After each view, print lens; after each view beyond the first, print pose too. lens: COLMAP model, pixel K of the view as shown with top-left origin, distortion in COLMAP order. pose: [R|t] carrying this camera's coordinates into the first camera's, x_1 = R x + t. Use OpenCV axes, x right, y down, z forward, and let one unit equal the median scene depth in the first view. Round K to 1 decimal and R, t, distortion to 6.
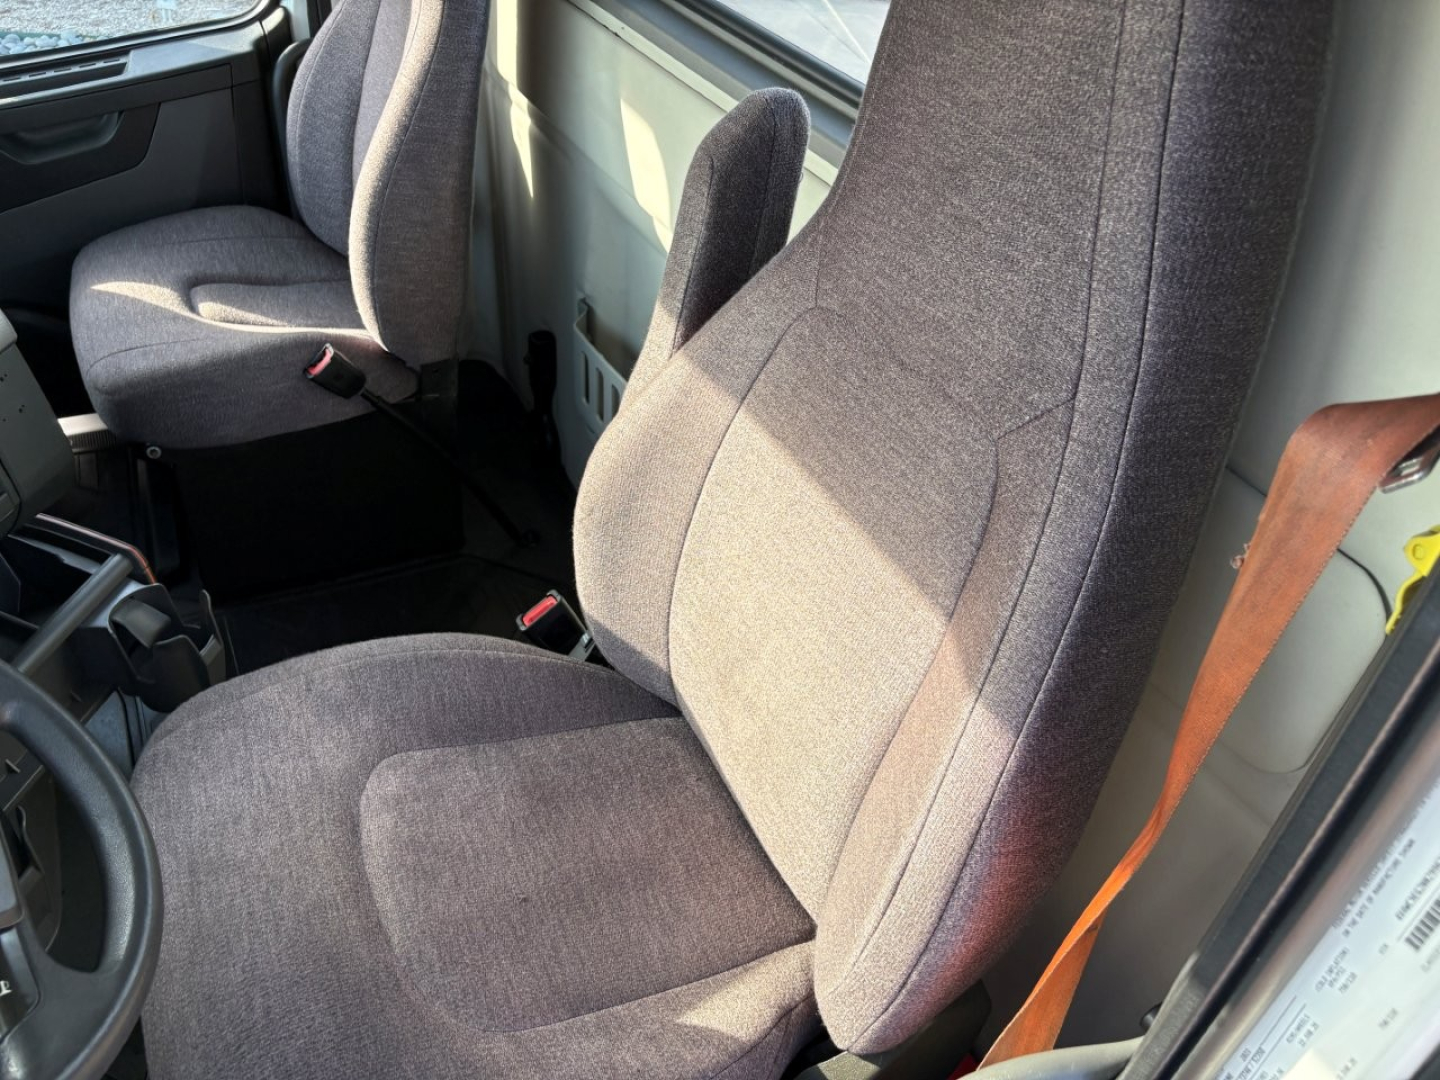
lens RADIAL K [[1087.9, 0, 720.0], [0, 1087.9, 540.0], [0, 0, 1]] dist [0.054887, -0.048439]
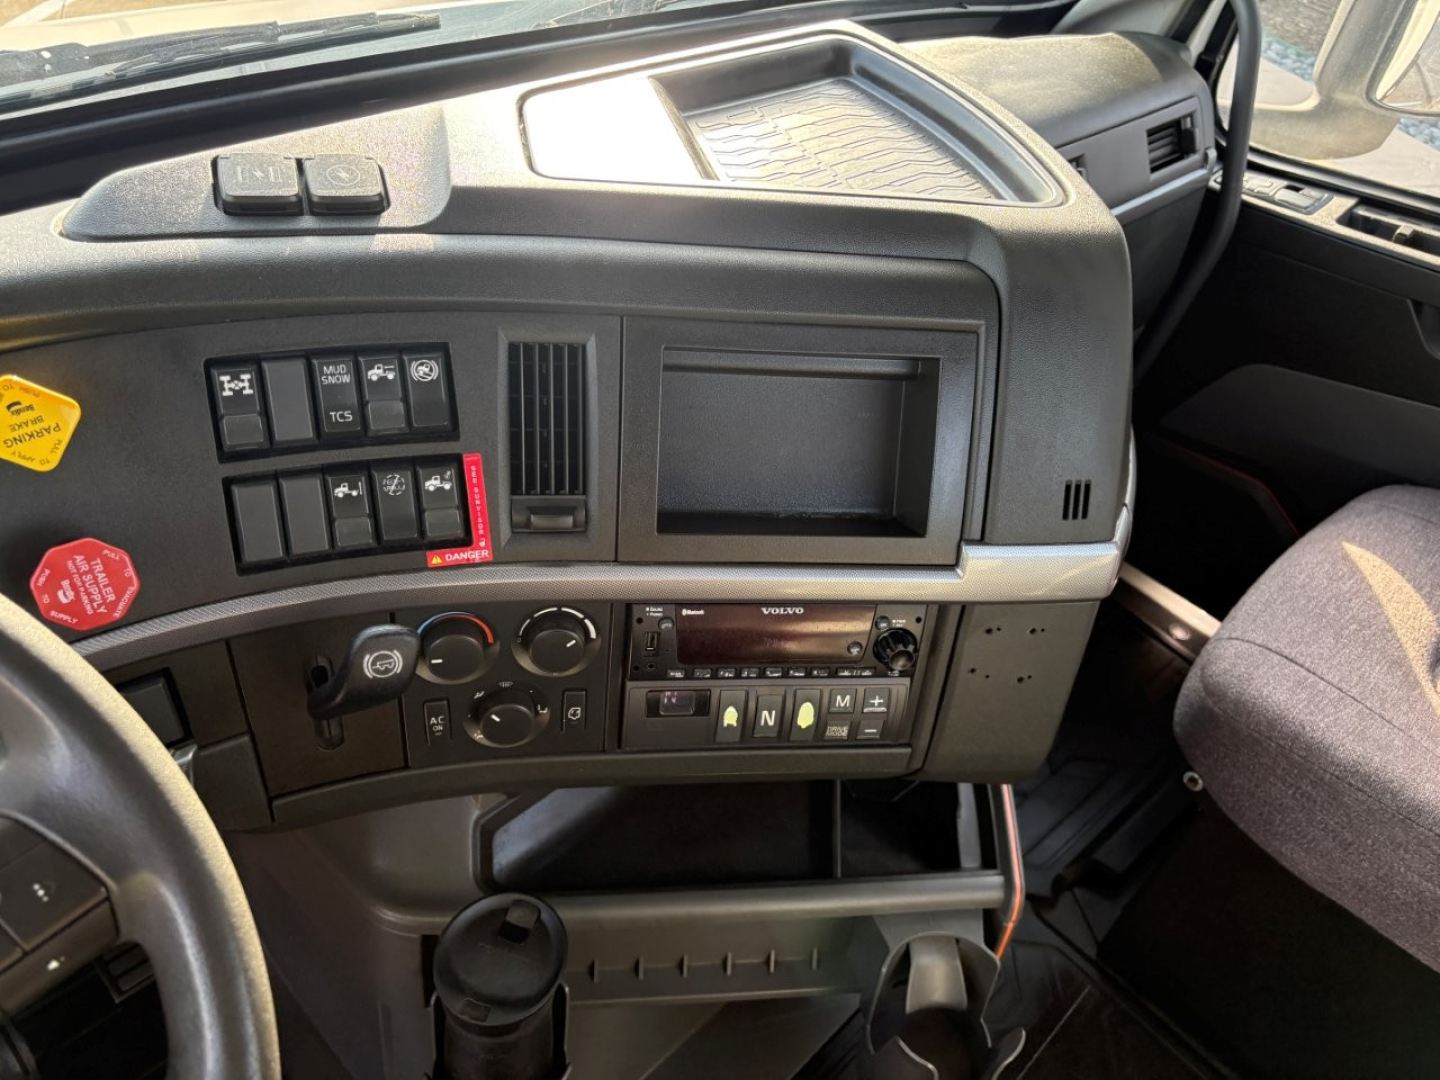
lens RADIAL K [[1087.9, 0, 720.0], [0, 1087.9, 540.0], [0, 0, 1]] dist [0.054887, -0.048439]
pose [[0.317387, 0.594158, -0.739082, -0.204504], [-0.678750, 0.686614, 0.260500, -0.154955], [0.662242, 0.418972, 0.621207, 0.345292]]
